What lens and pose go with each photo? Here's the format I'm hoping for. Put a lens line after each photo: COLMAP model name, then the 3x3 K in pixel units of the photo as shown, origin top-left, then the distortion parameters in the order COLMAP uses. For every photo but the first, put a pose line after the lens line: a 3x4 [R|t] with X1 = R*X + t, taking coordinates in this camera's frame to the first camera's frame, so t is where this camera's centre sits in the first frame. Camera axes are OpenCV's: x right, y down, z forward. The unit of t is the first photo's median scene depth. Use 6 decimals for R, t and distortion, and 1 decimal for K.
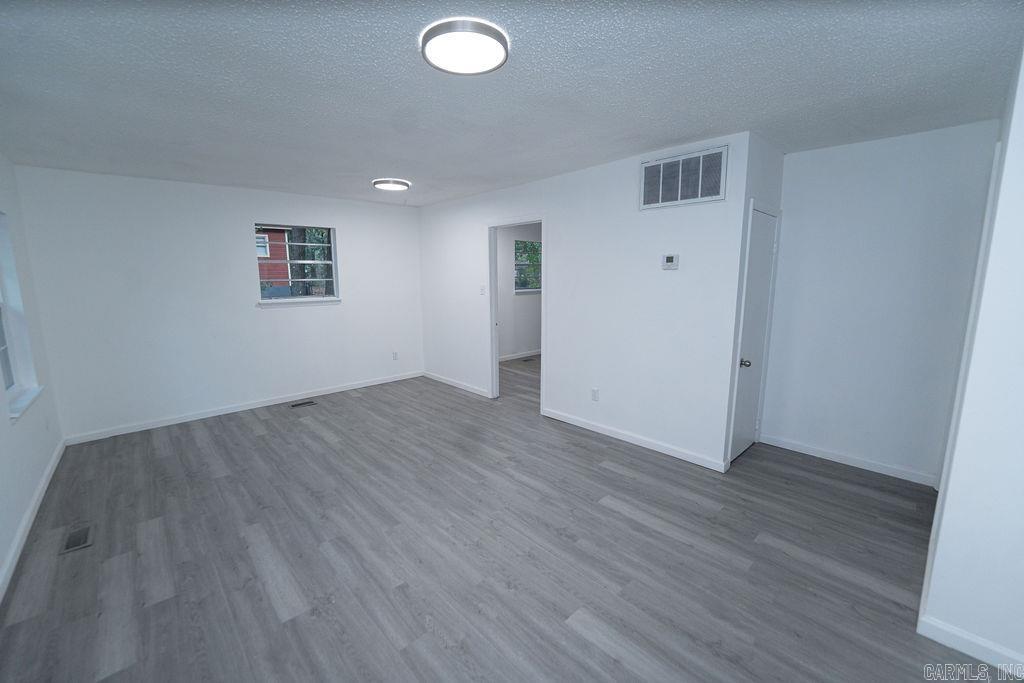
lens RADIAL K [[415.0, 0, 505.2], [0, 415.0, 346.0], [0, 0, 1]] dist [-0.030614, 0.005021]
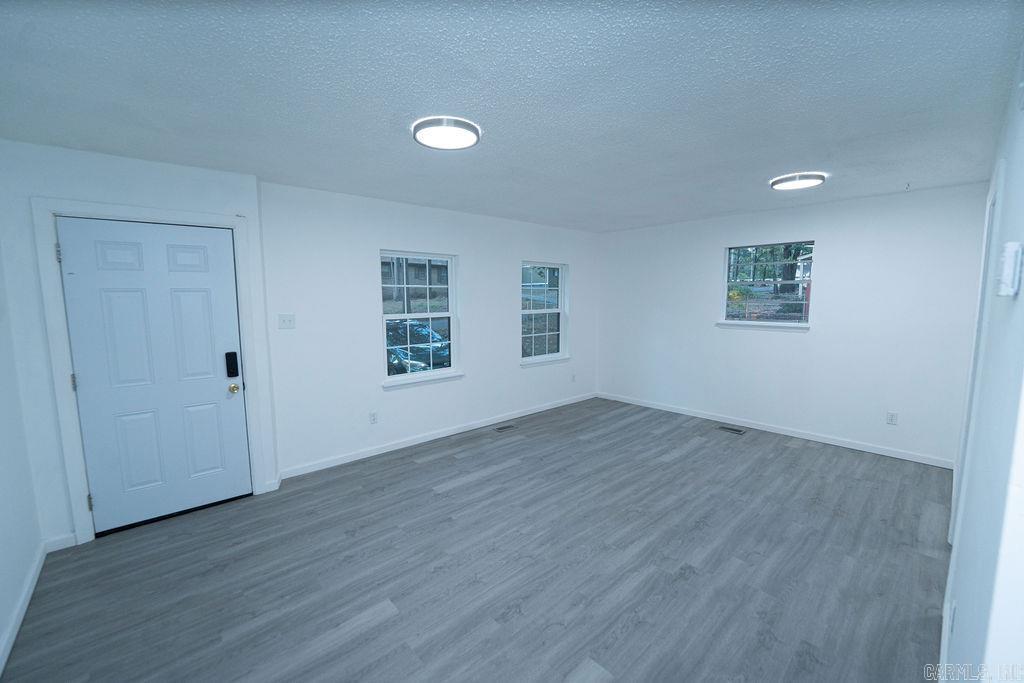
lens RADIAL K [[415.0, 0, 508.7], [0, 415.0, 341.5], [0, 0, 1]] dist [-0.030614, 0.005021]
pose [[-0.009778, 0.116382, -0.993156, 0.686914], [-0.162329, 0.979845, 0.116420, -0.136803], [0.986688, 0.162356, 0.009312, 0.678855]]
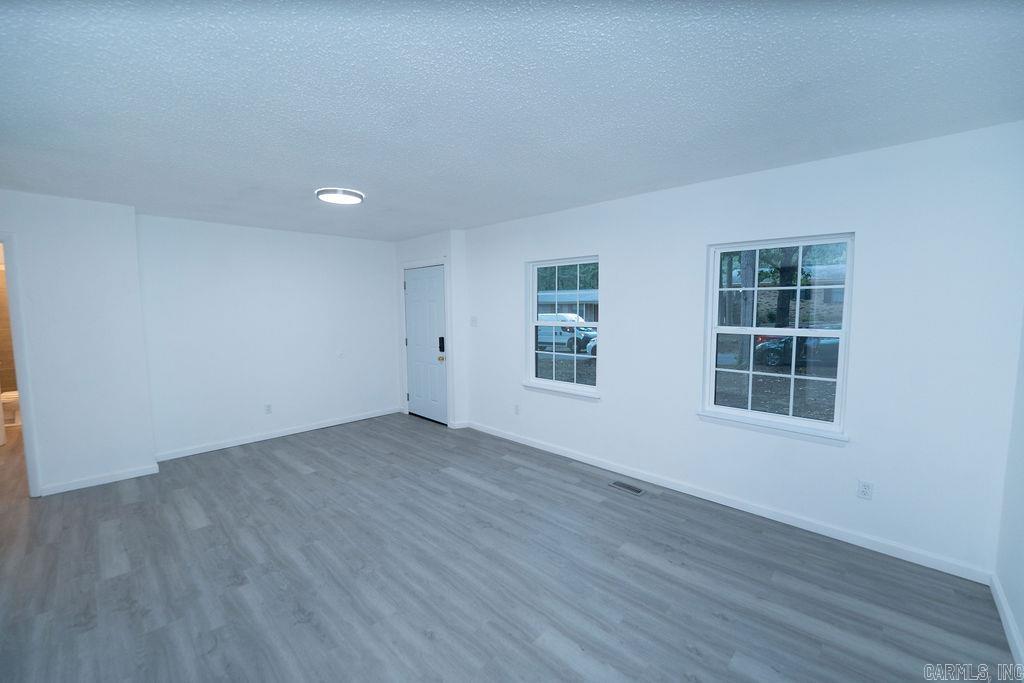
lens RADIAL K [[415.0, 0, 509.0], [0, 415.0, 359.6], [0, 0, 1]] dist [-0.030614, 0.005021]
pose [[-0.997994, 0.017470, -0.060845, -0.411451], [-0.000785, 0.957679, 0.287837, -0.279774], [0.063299, 0.287307, -0.955745, 1.650633]]
